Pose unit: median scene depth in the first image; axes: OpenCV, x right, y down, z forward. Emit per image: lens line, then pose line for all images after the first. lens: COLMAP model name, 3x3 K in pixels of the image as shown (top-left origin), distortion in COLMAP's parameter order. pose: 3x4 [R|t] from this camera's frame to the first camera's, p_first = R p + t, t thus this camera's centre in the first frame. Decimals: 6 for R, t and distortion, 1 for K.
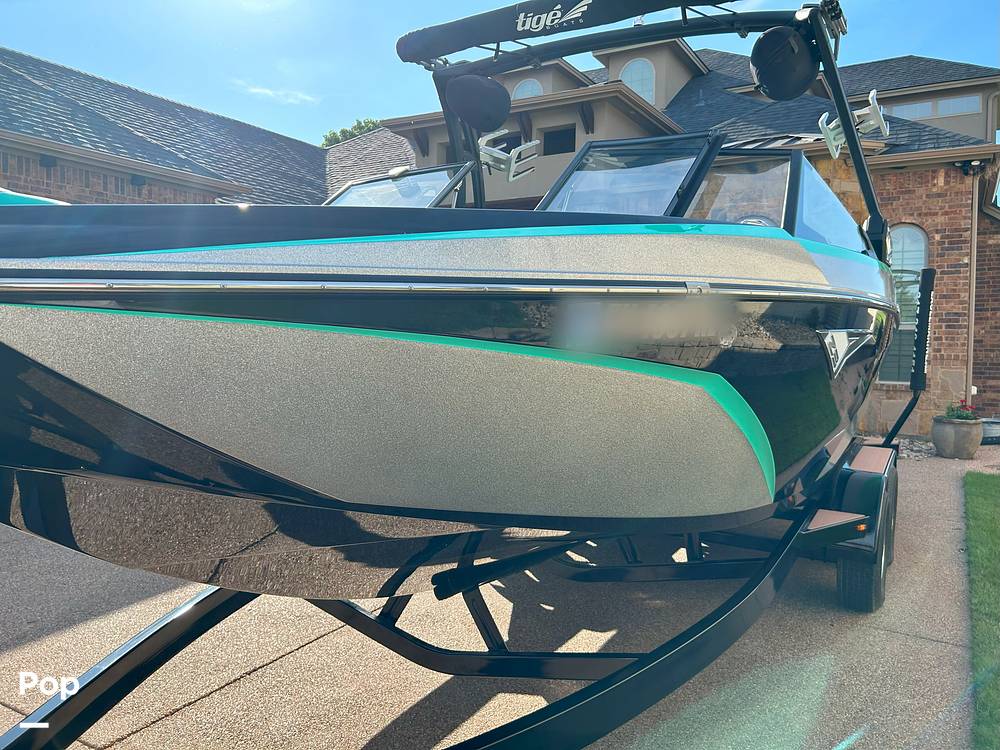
lens RADIAL K [[758.5, 0, 503.6], [0, 758.5, 363.0], [0, 0, 1]] dist [0.011709, 0.000426]
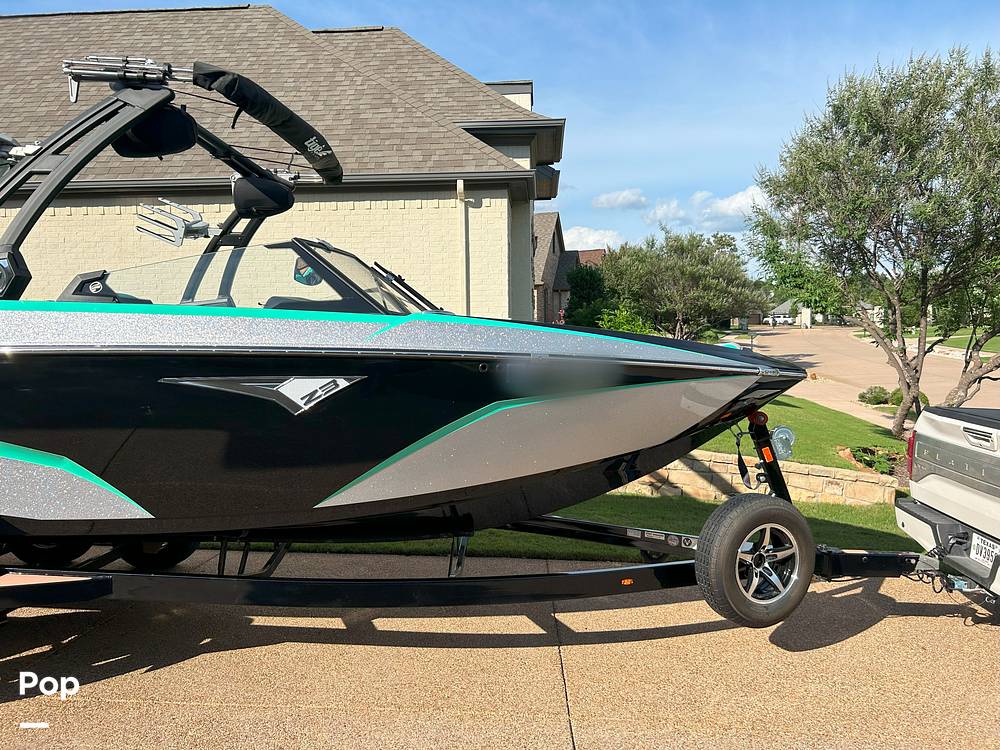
lens RADIAL K [[740.8, 0, 500.0], [0, 740.8, 375.0], [0, 0, 1]] dist [0.012394, -0.026501]
pose [[-0.458182, -0.050858, 0.887402, -0.481553], [0.029705, 0.996928, 0.072472, -0.052981], [-0.888362, 0.059566, -0.455263, 0.505196]]
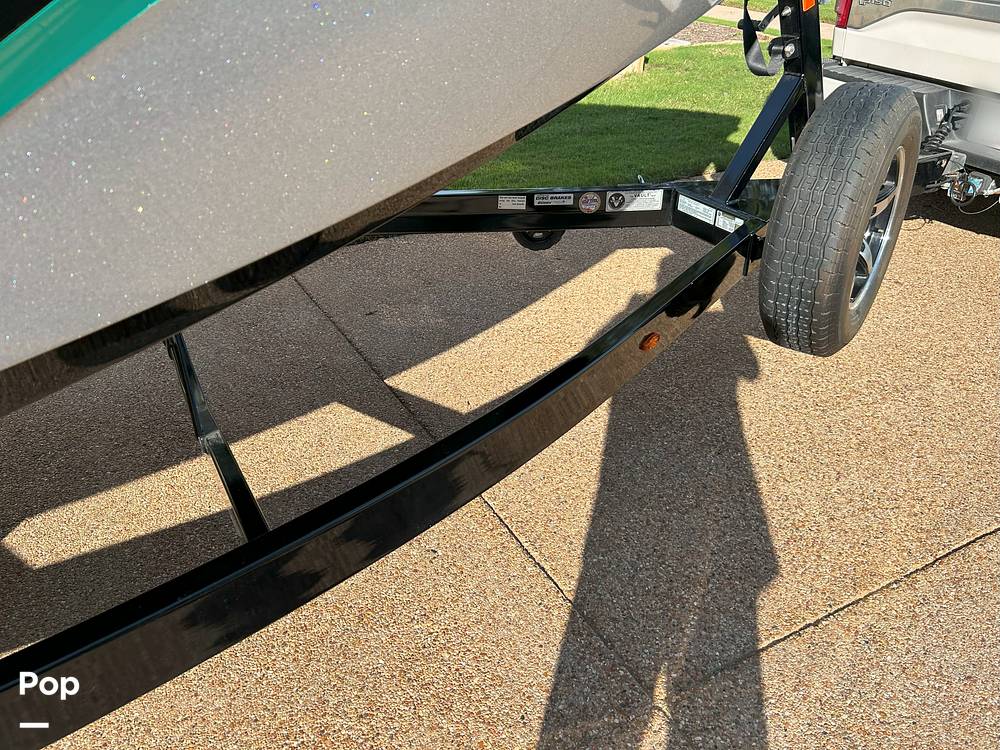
lens RADIAL K [[749.7, 0, 497.1], [0, 749.7, 374.6], [0, 0, 1]] dist [0.037891, -0.039332]
pose [[-0.850058, -0.272971, 0.450432, -0.188439], [0.042314, 0.817053, 0.575007, -0.003248], [-0.524987, 0.507849, -0.682992, 0.403099]]
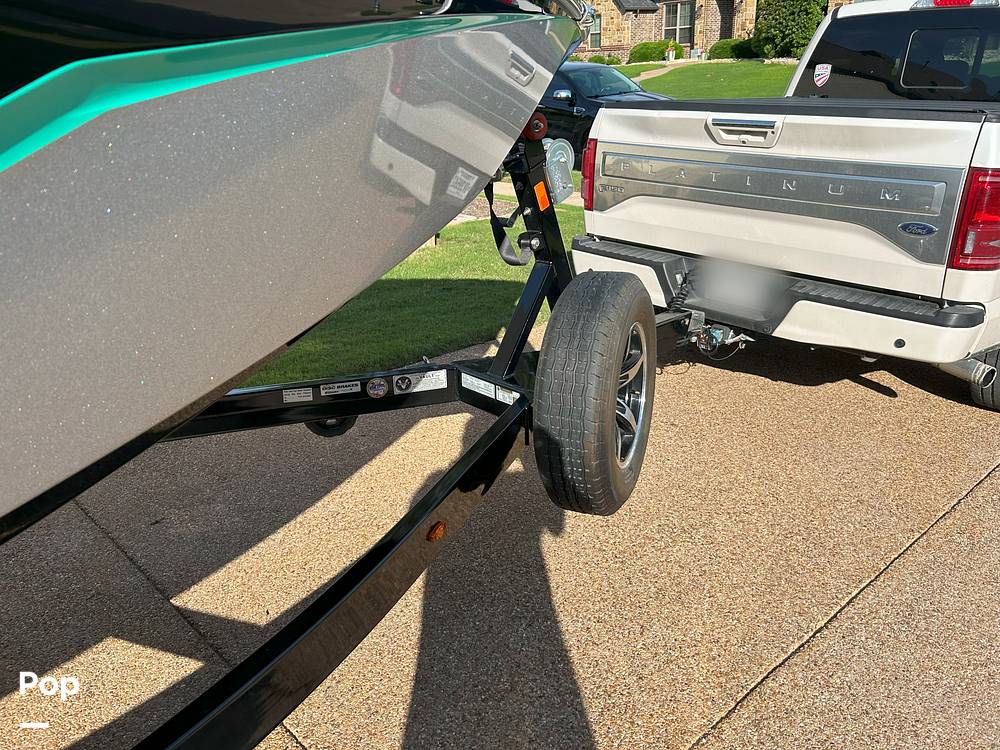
lens RADIAL K [[745.8, 0, 500.0], [0, 745.8, 375.0], [0, 0, 1]] dist [0.109408, -0.206614]
pose [[-0.954371, -0.090272, 0.284653, -0.199652], [0.036127, 0.911311, 0.410129, -0.012872], [-0.296431, 0.401699, -0.866468, 0.392567]]
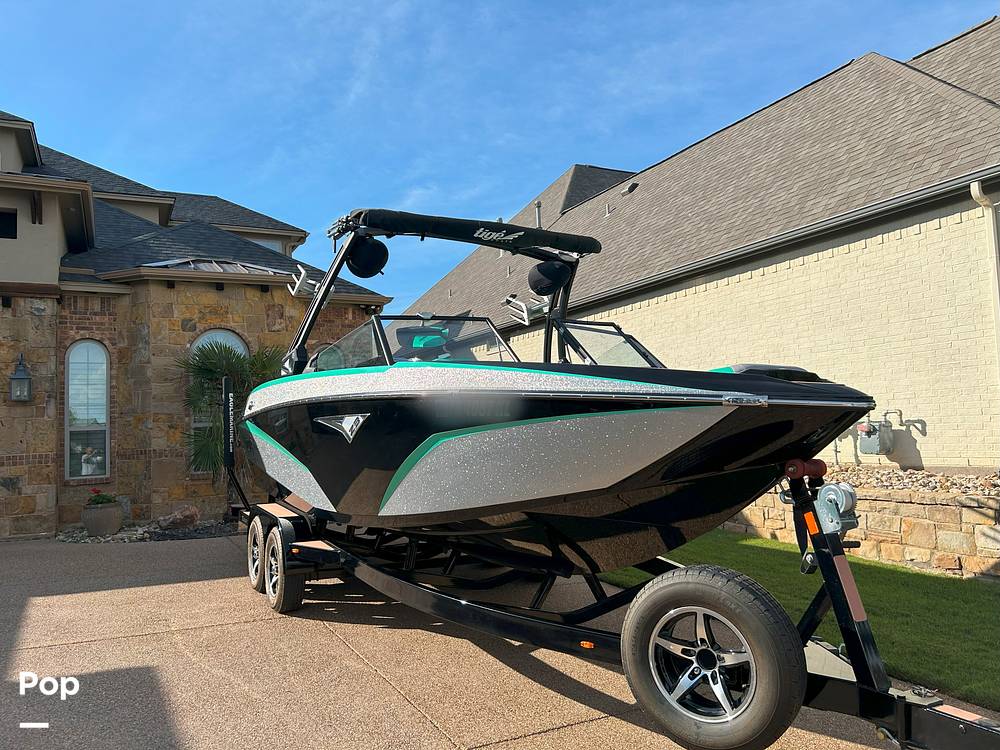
lens RADIAL K [[749.4, 0, 500.0], [0, 749.4, 375.0], [0, 0, 1]] dist [-0.000233, 0.005123]
pose [[0.534040, 0.029807, 0.844934, -0.491087], [0.066204, 0.994835, -0.076939, -0.009416], [-0.842863, 0.097026, 0.529309, 0.062137]]
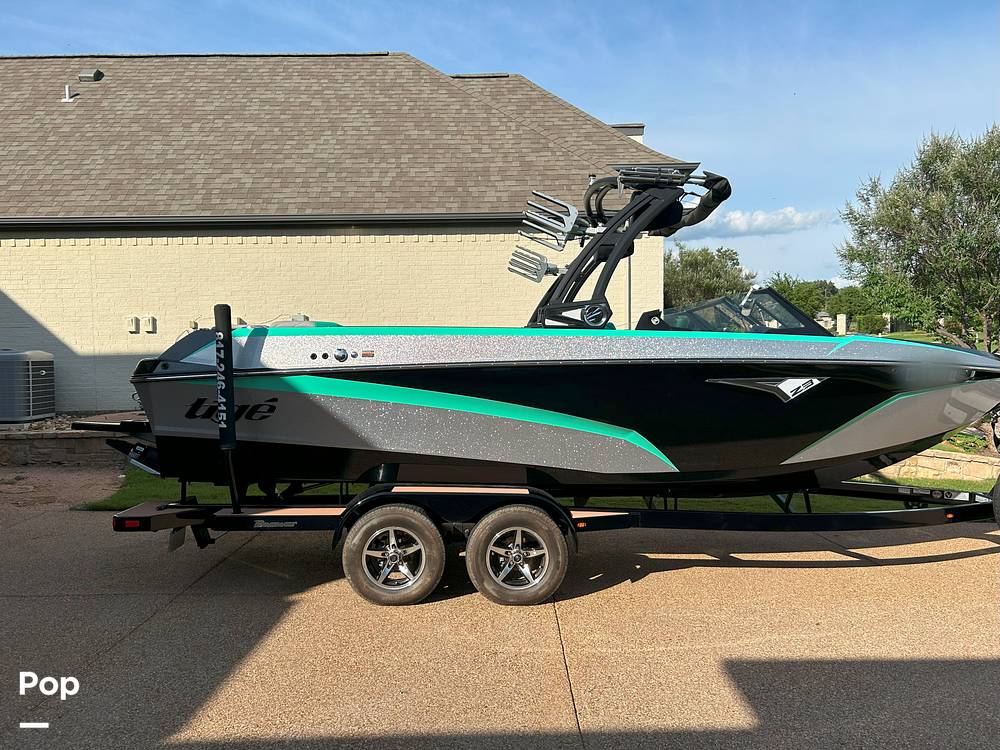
lens RADIAL K [[749.4, 0, 500.0], [0, 749.4, 375.0], [0, 0, 1]] dist [-0.000233, 0.005123]
pose [[-0.504751, -0.038413, 0.862410, -0.499688], [0.029937, 0.997630, 0.061958, -0.073581], [-0.862746, 0.057091, -0.502405, 0.915560]]
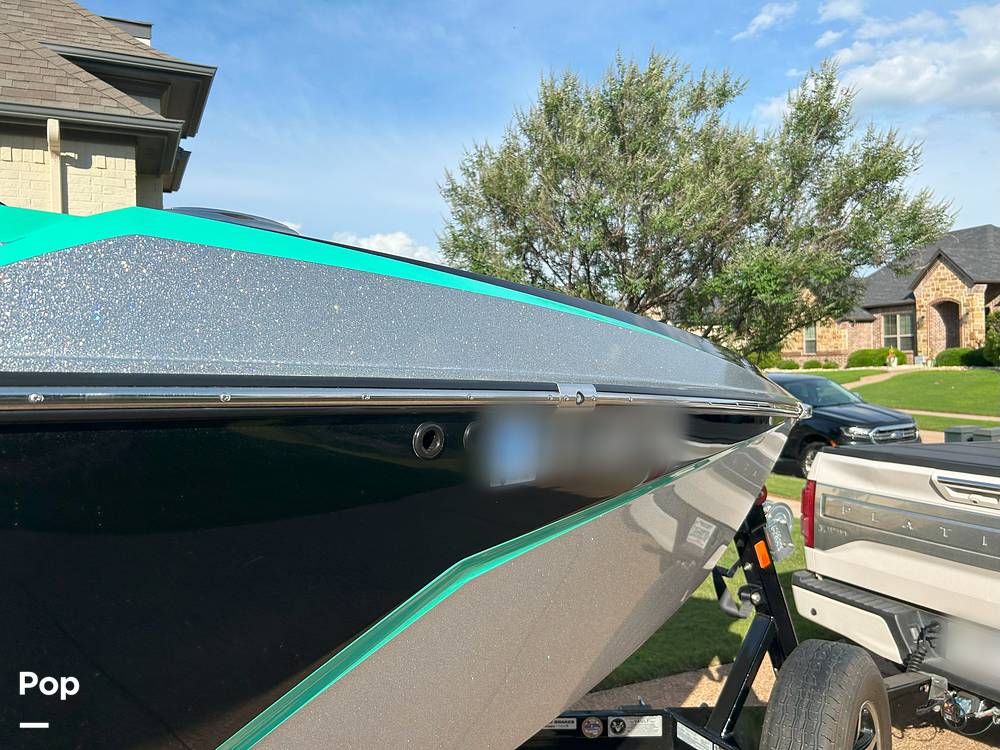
lens RADIAL K [[749.1, 0, 511.9], [0, 749.1, 370.5], [0, 0, 1]] dist [0.043259, -0.053512]
pose [[-0.844951, 0.002419, 0.534839, -0.204401], [0.025310, 0.999050, 0.035467, -0.042241], [-0.534245, 0.043504, -0.844210, 0.418343]]
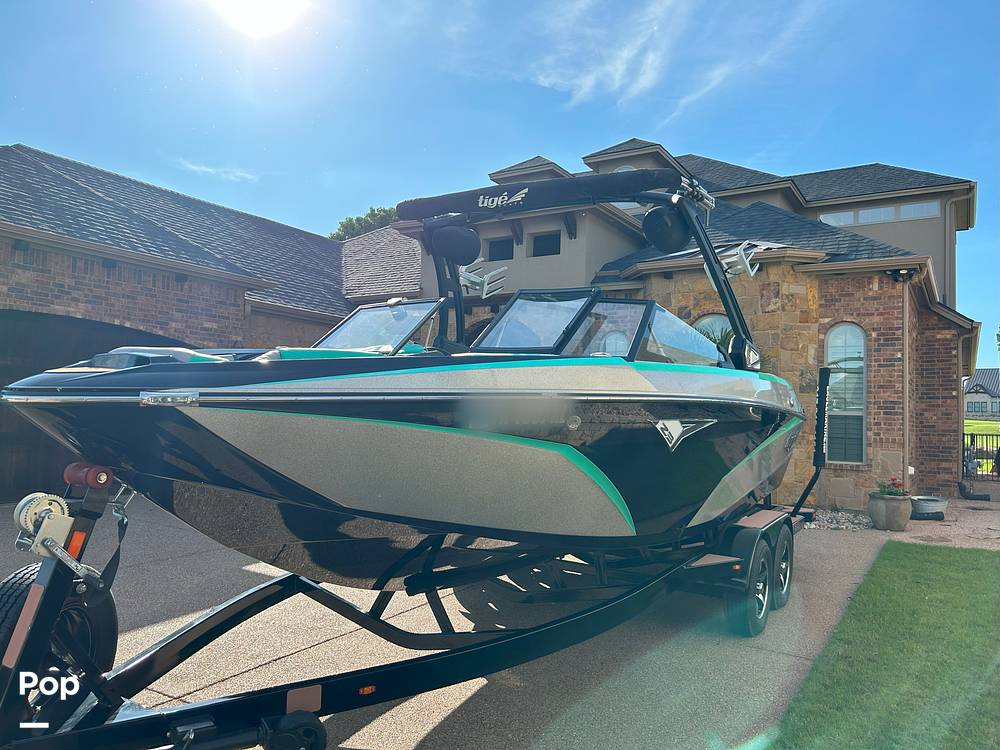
lens RADIAL K [[749.7, 0, 497.1], [0, 749.7, 374.6], [0, 0, 1]] dist [0.037891, -0.039332]
pose [[0.999723, 0.013776, -0.019108, 0.031988], [-0.015378, 0.996139, -0.086429, 0.000931], [0.017844, 0.086699, 0.996075, -0.147506]]
